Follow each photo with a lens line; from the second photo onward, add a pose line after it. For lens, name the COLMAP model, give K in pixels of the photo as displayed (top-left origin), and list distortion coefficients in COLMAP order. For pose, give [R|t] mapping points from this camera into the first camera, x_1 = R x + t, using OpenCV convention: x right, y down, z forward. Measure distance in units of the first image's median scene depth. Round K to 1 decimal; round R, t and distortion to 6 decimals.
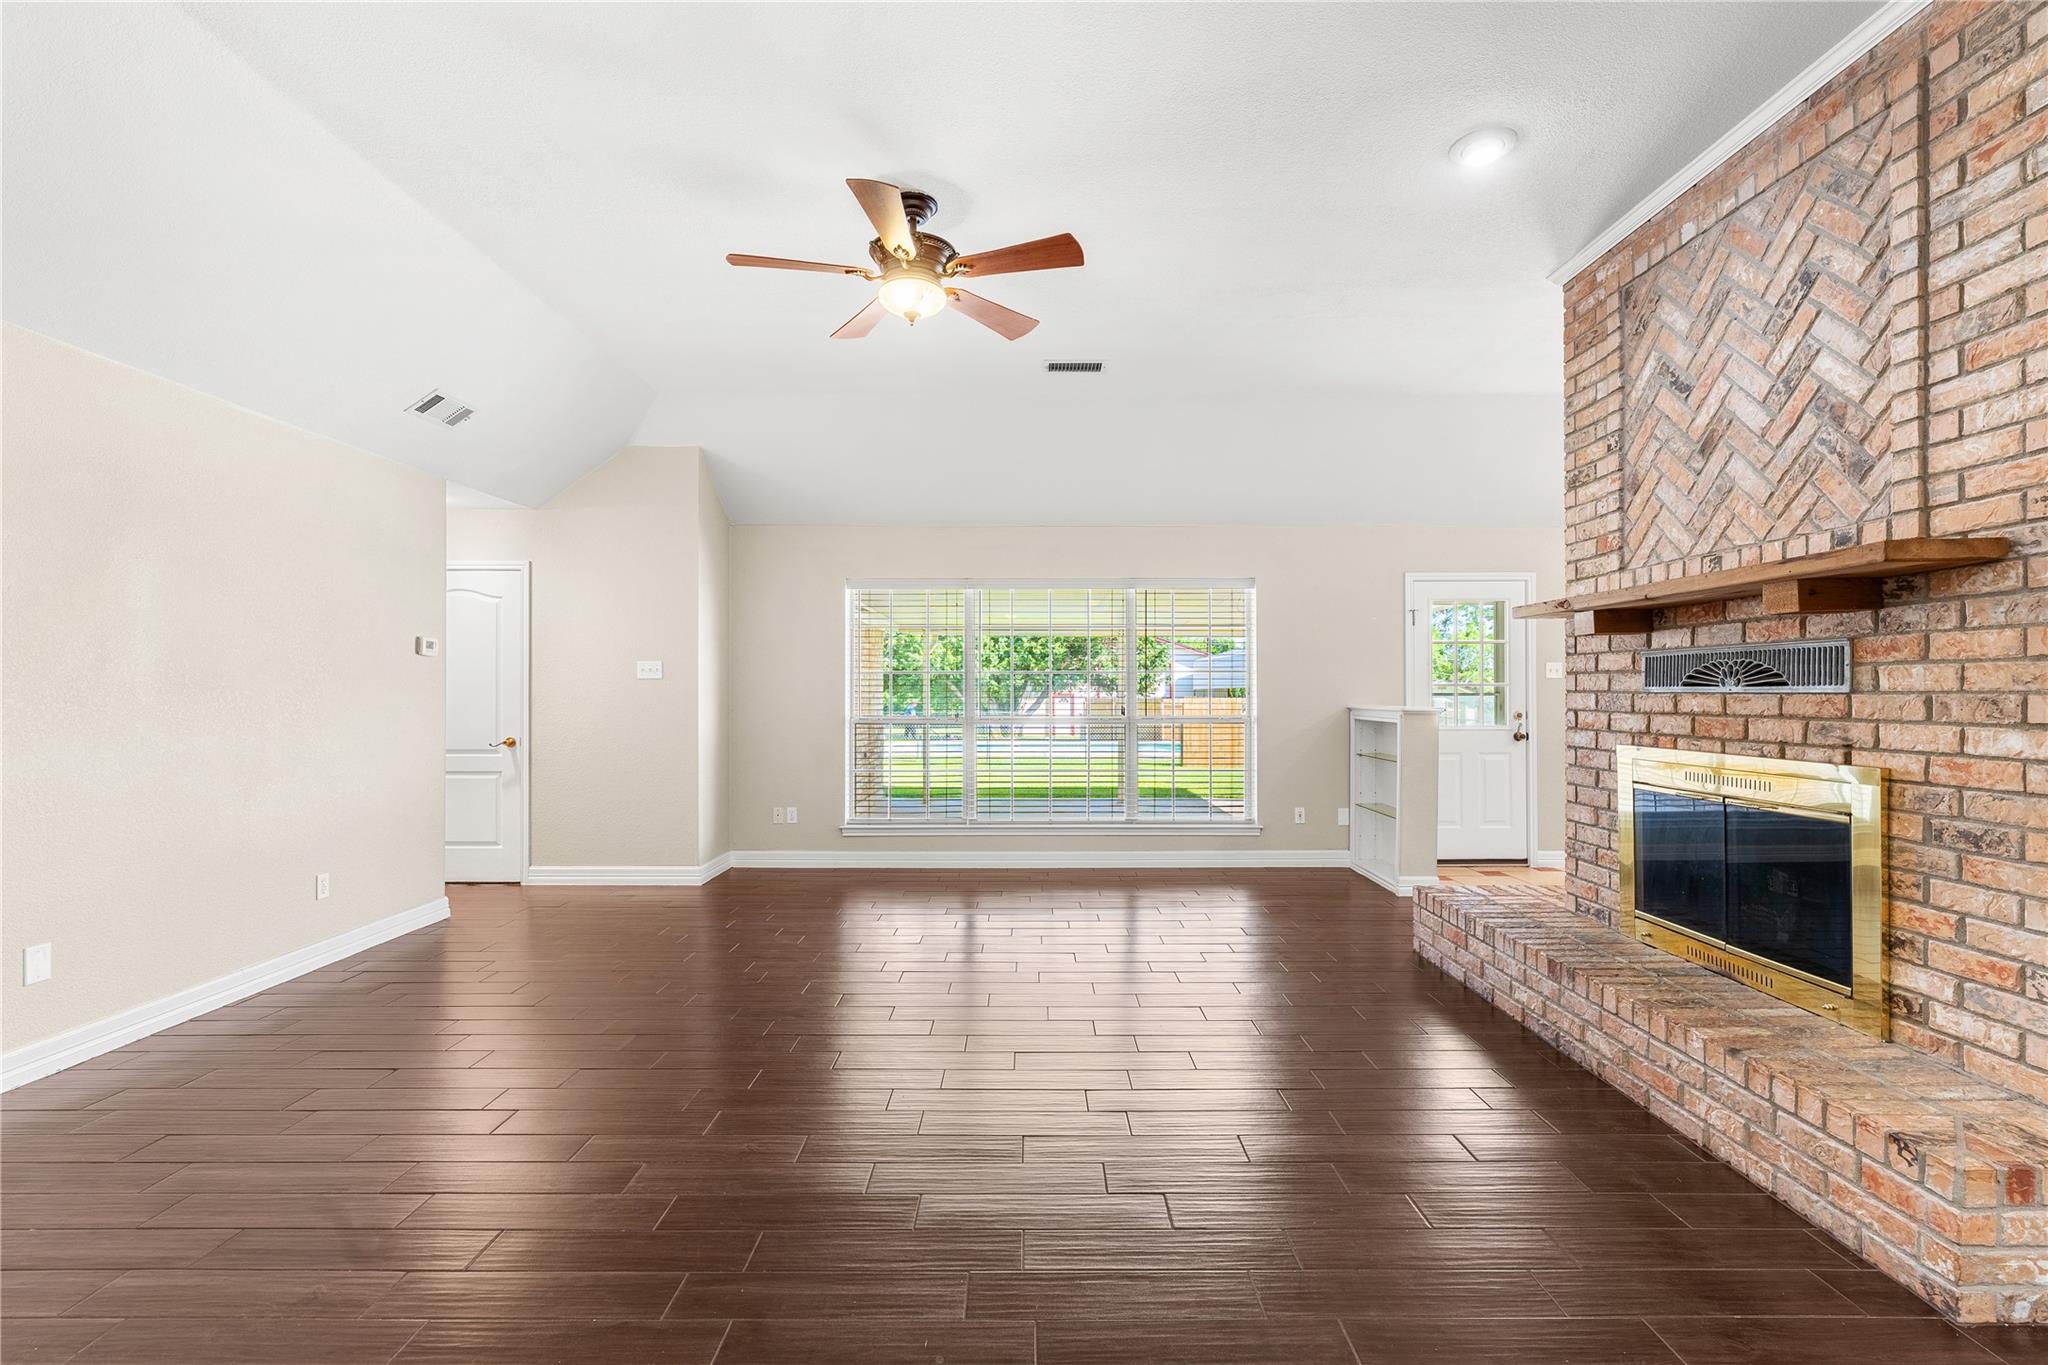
lens RADIAL K [[902.6, 0, 1025.9], [0, 902.6, 667.2], [0, 0, 1]] dist [-0.012467, 0.004675]
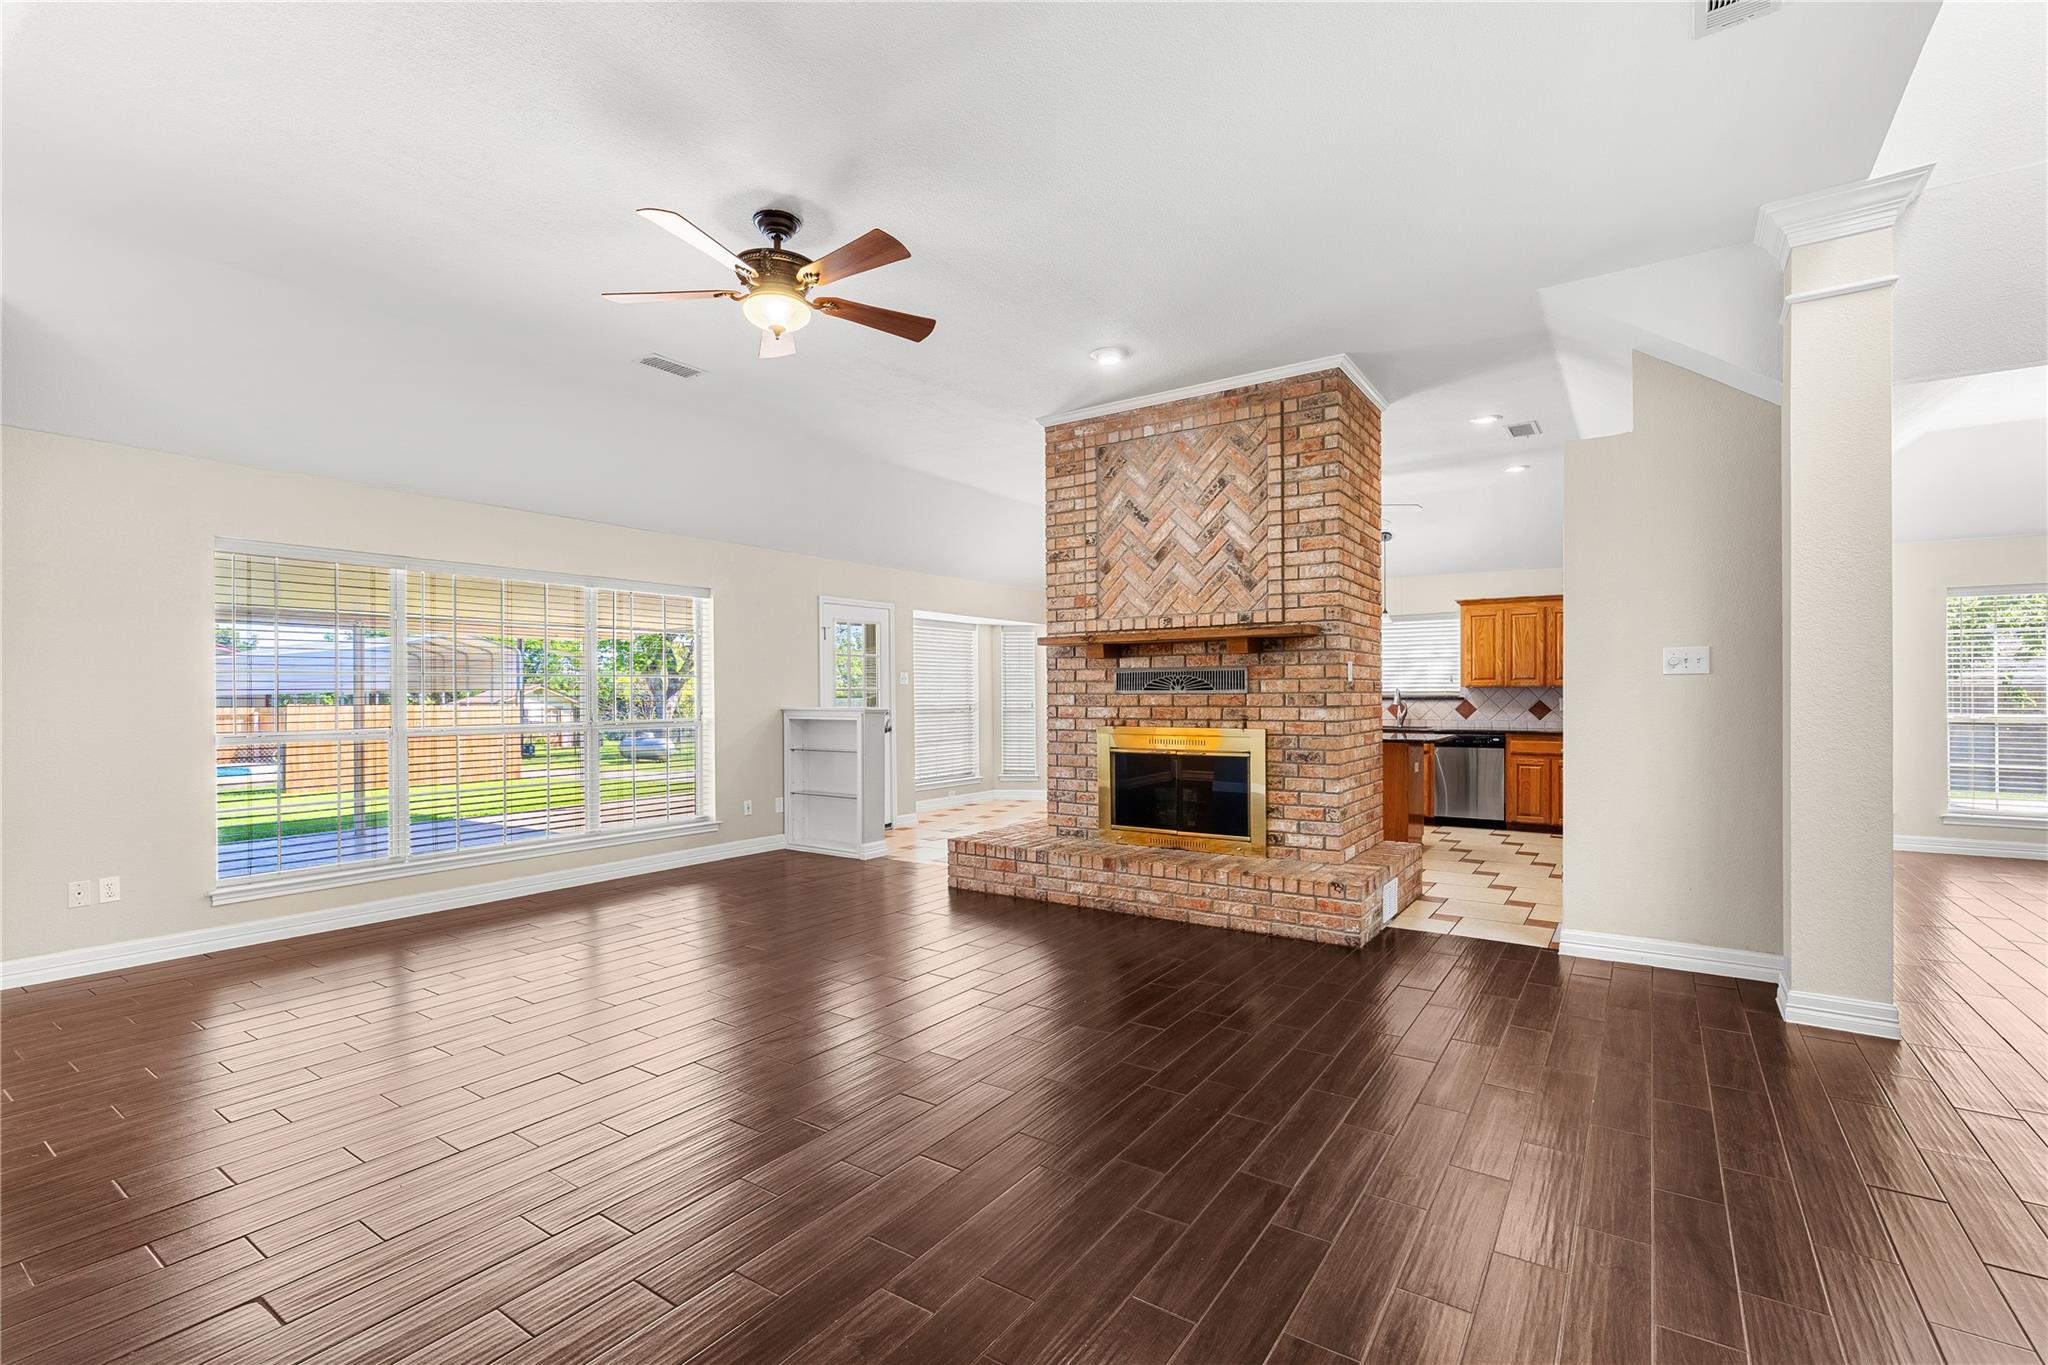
lens RADIAL K [[902.6, 0, 1025.9], [0, 902.6, 667.2], [0, 0, 1]] dist [-0.012467, 0.004675]
pose [[0.571425, 0.020589, 0.820396, -0.955558], [-0.016216, 0.999773, -0.013795, 0.004968], [-0.820494, -0.005421, 0.571629, 0.214418]]
